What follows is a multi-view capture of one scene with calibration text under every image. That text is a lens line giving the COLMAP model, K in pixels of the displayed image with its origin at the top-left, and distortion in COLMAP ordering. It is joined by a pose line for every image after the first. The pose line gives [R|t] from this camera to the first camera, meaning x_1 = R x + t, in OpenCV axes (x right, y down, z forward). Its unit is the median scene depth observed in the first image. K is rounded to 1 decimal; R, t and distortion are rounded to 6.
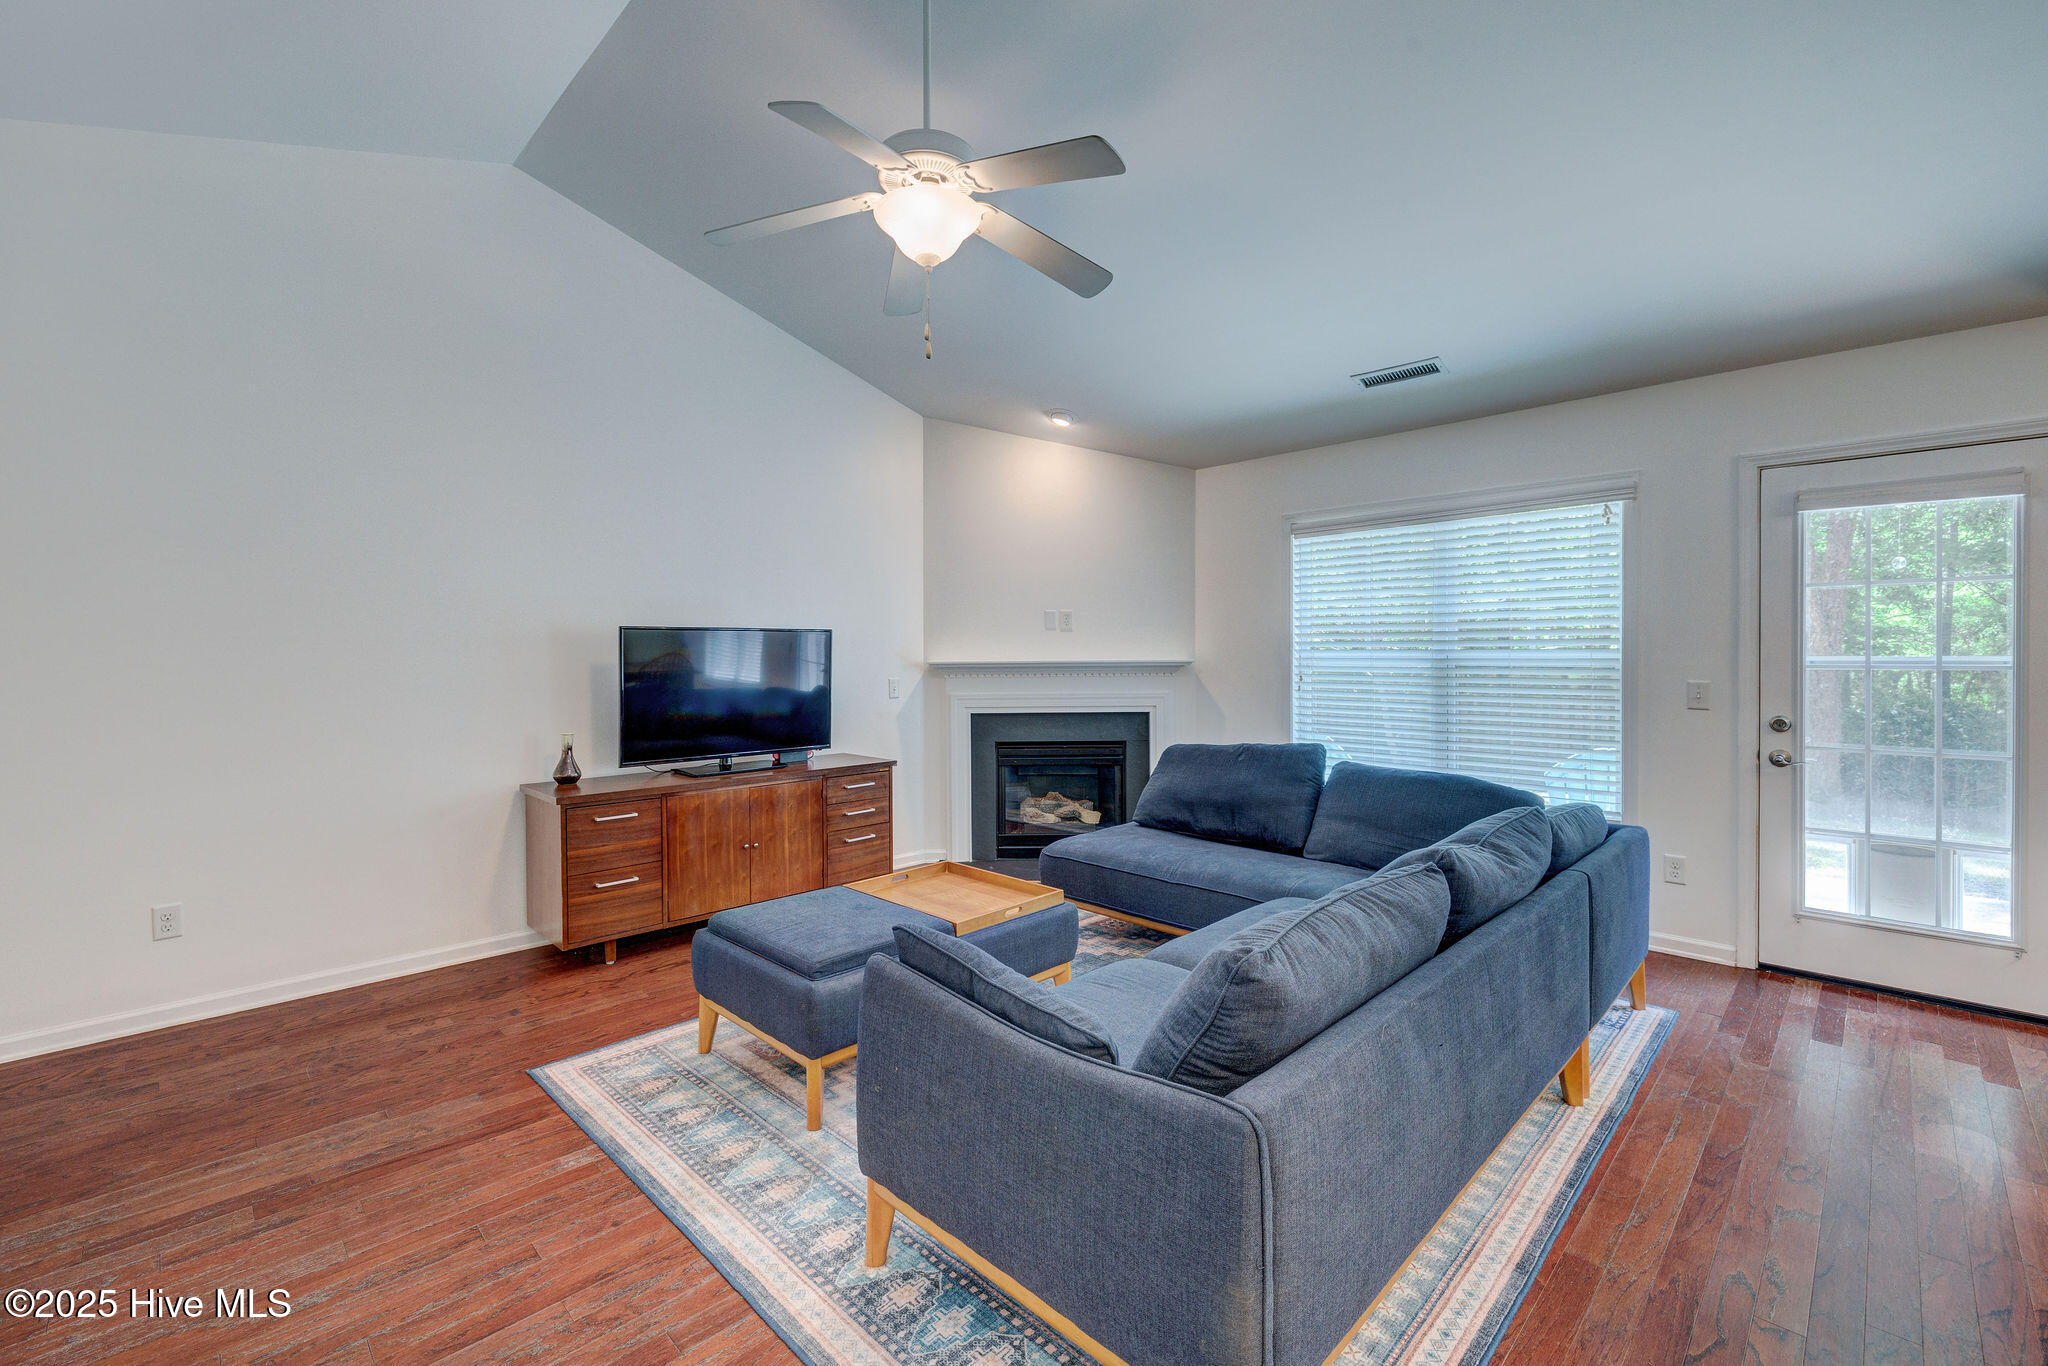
lens RADIAL K [[872.6, 0, 998.6], [0, 872.6, 661.2], [0, 0, 1]] dist [-0.001443, -0.000223]
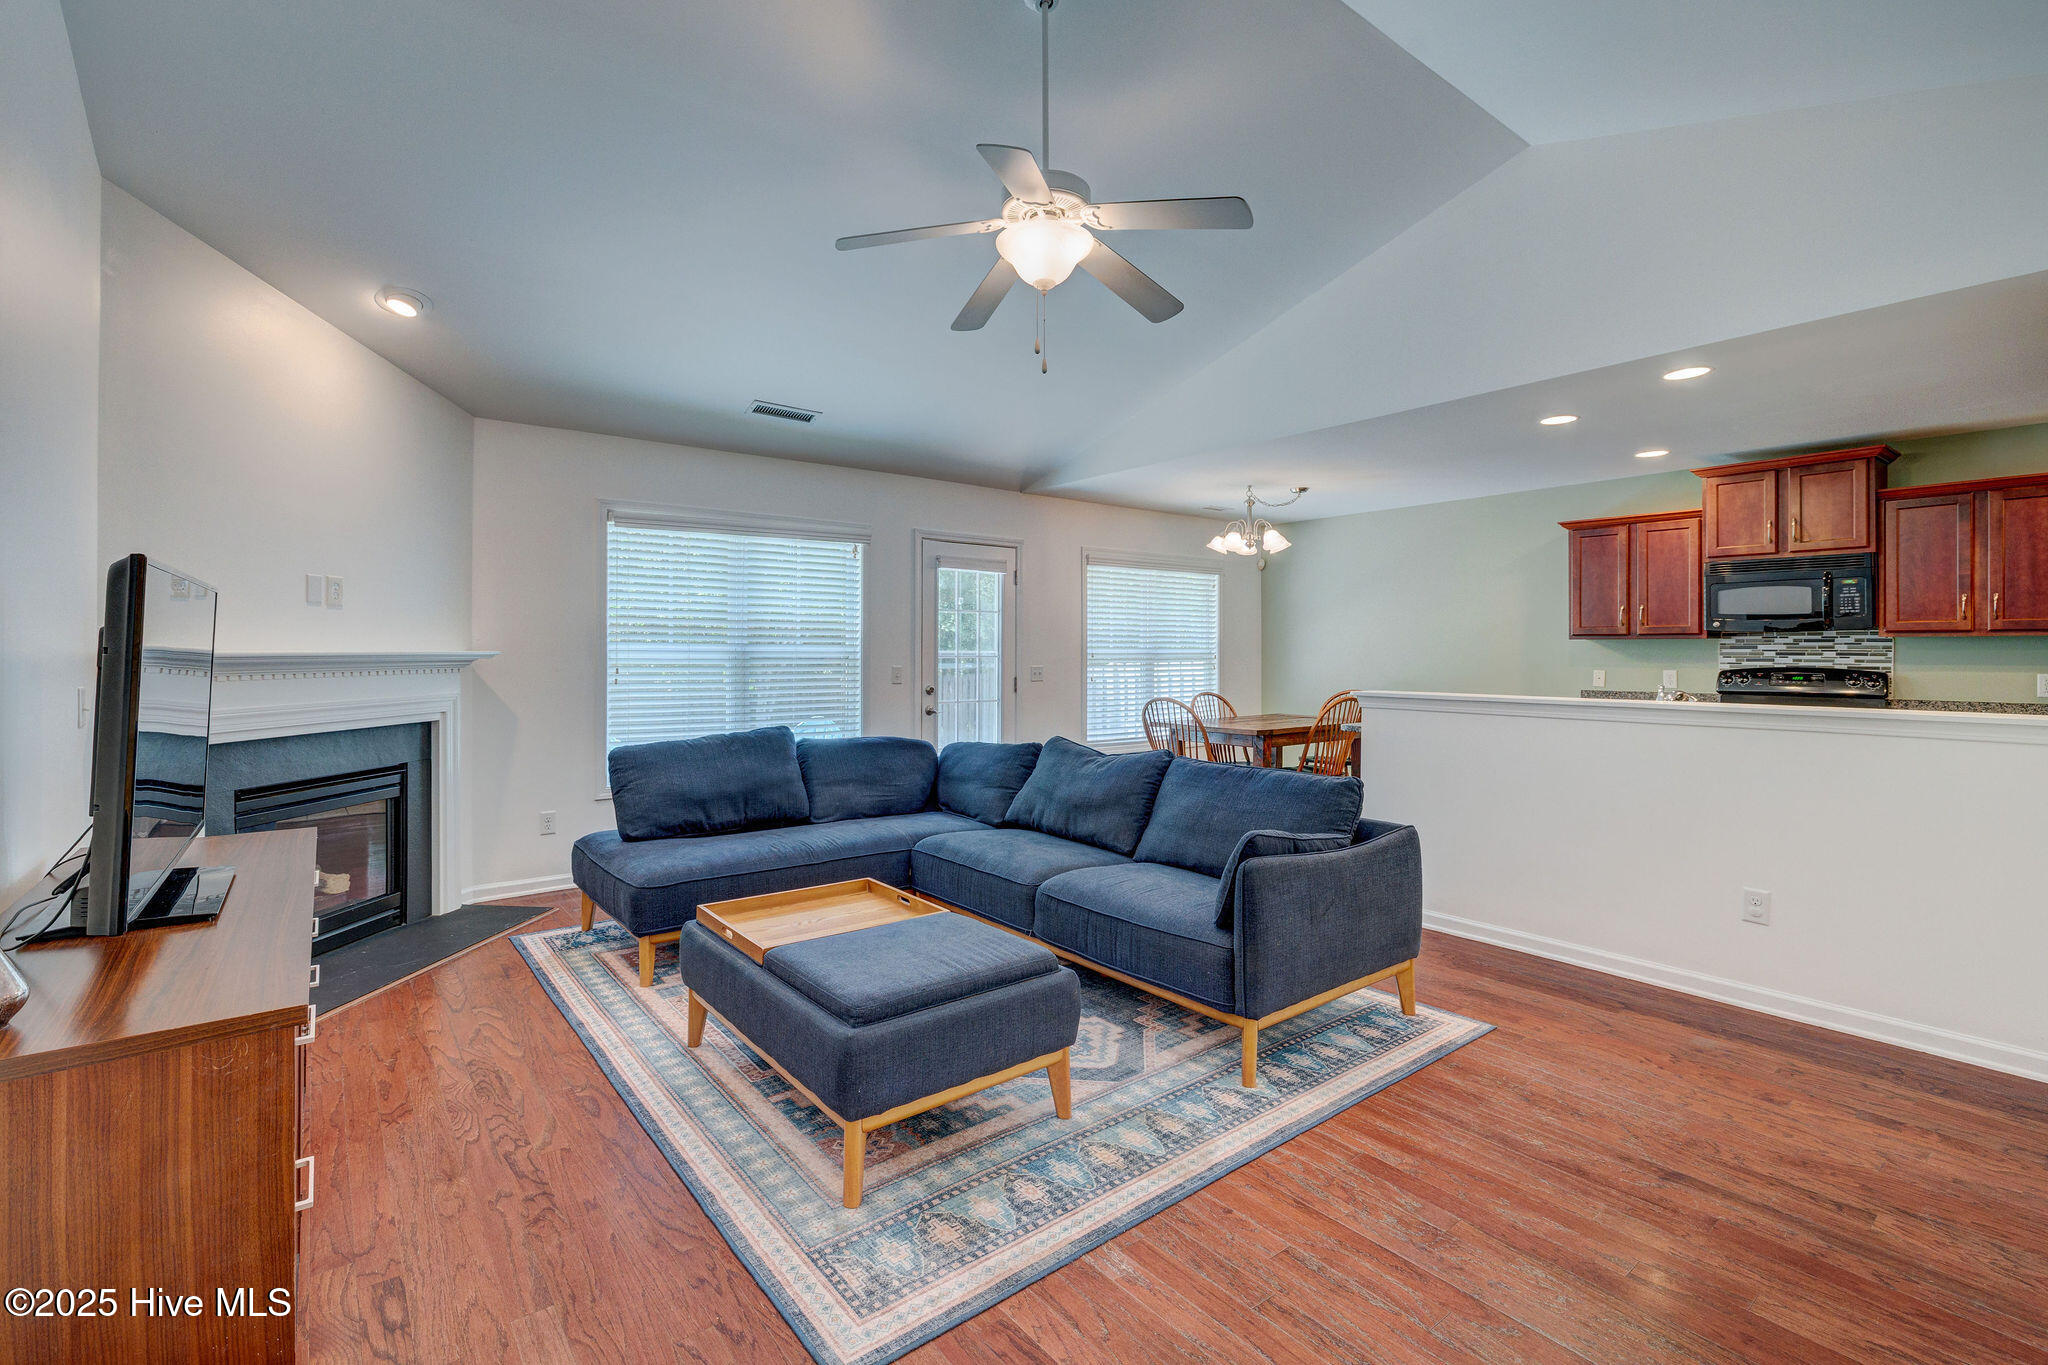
lens RADIAL K [[910.2, 0, 1014.0], [0, 910.2, 641.6], [0, 0, 1]] dist [-0.015548, 0.000161]
pose [[0.109850, 0.016032, 0.993819, -0.738022], [0.004421, 0.999852, -0.016618, 0.006514], [-0.993938, 0.006219, 0.109763, 0.554072]]
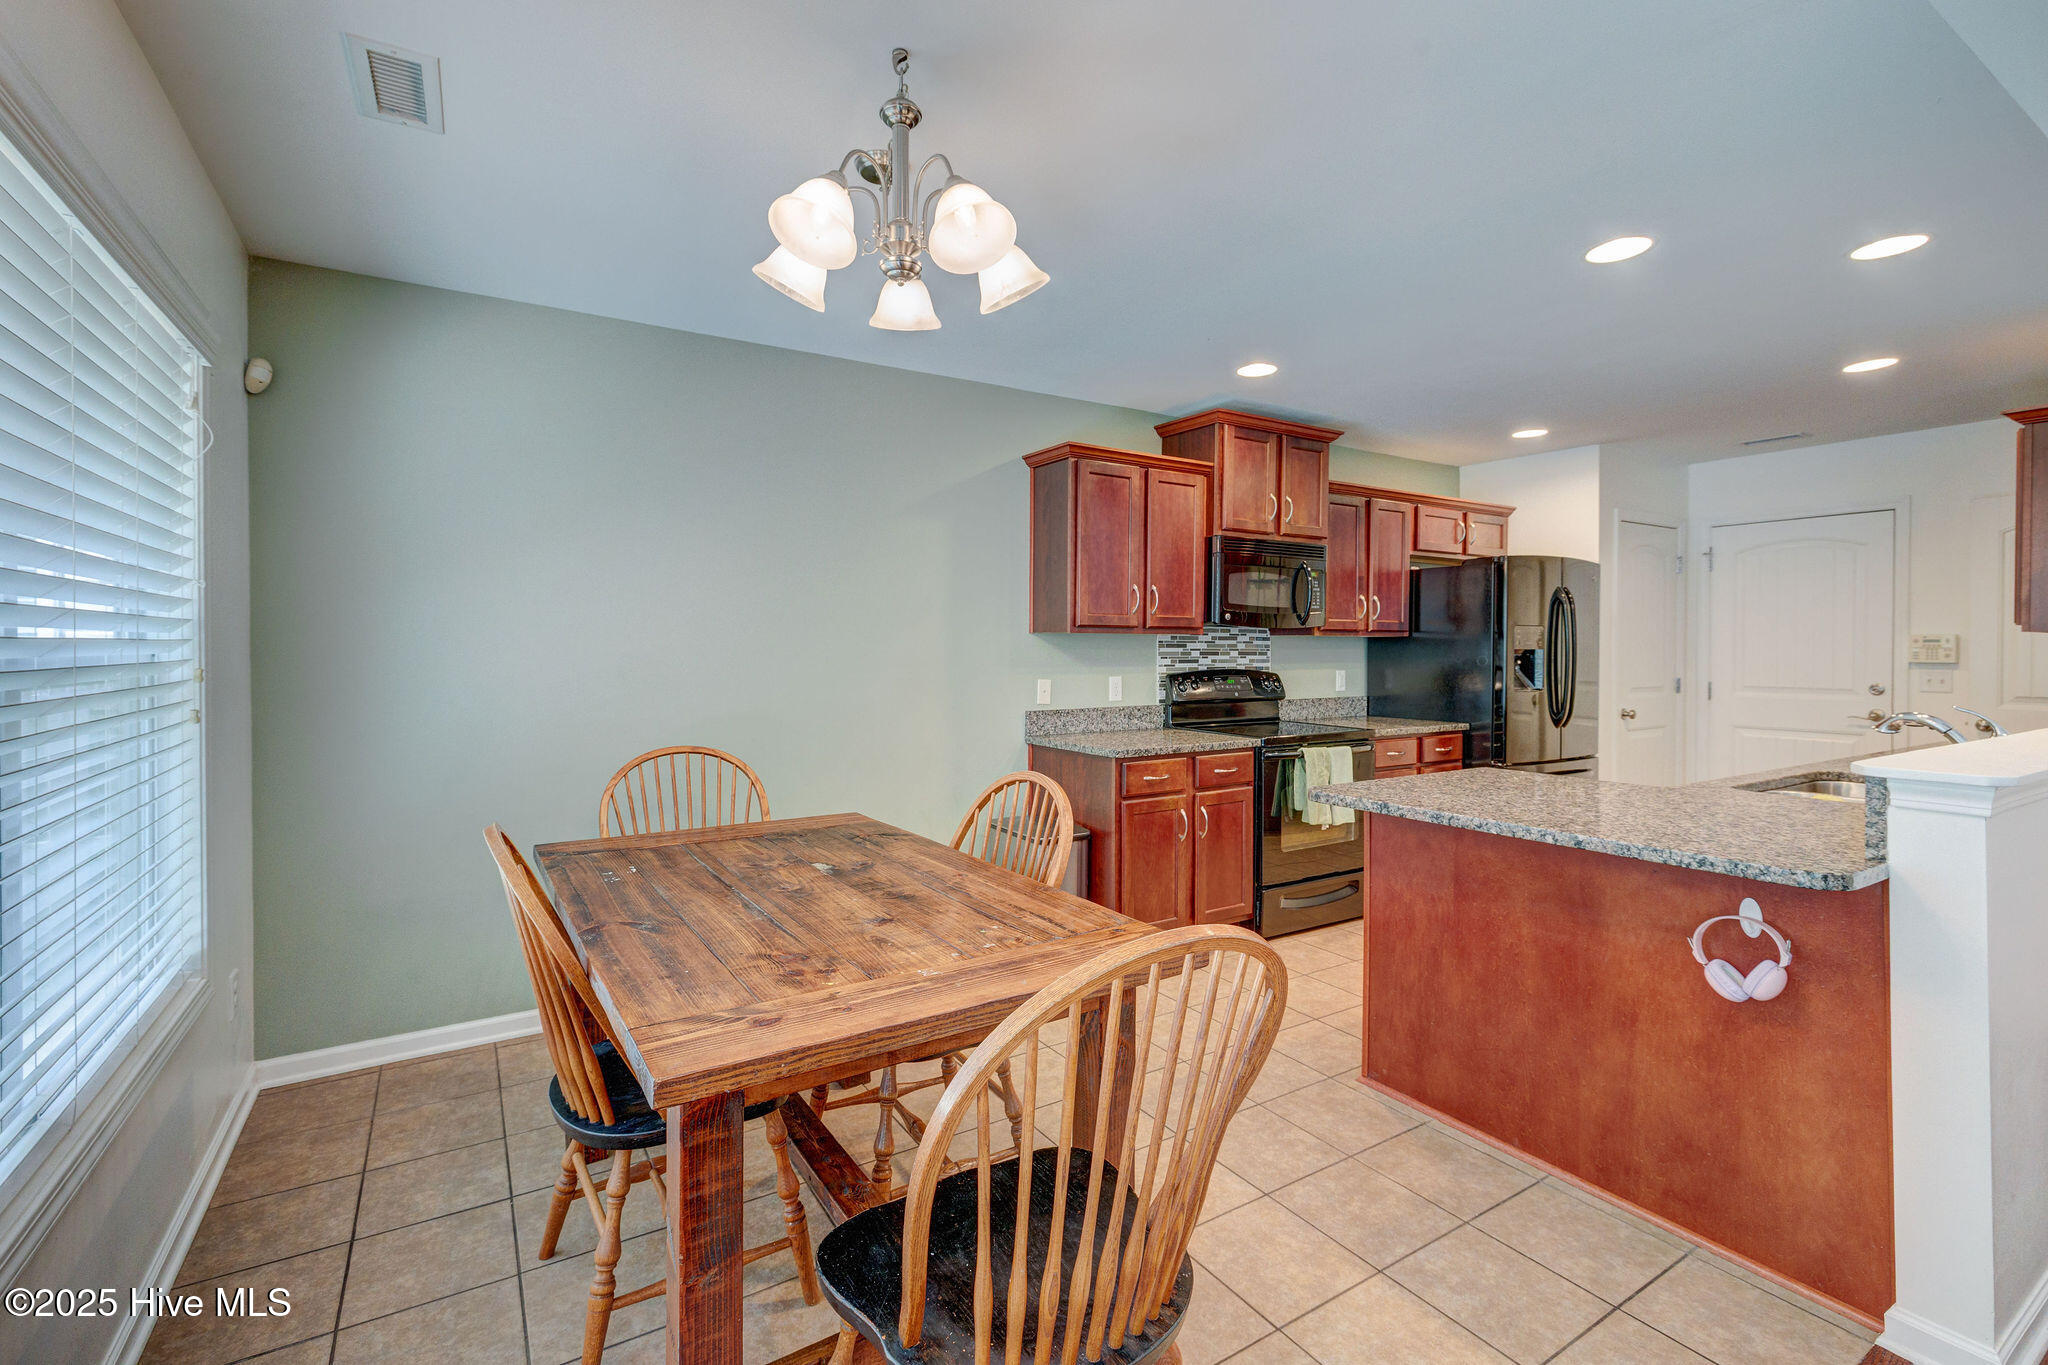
lens RADIAL K [[866.6, 0, 1008.4], [0, 866.6, 659.6], [0, 0, 1]] dist [0.000243, 0.000195]
pose [[-0.974187, 0.000978, 0.225742, 0.727911], [0.005544, 0.999793, 0.019593, -0.007775], [-0.225676, 0.020338, -0.973990, 0.691024]]
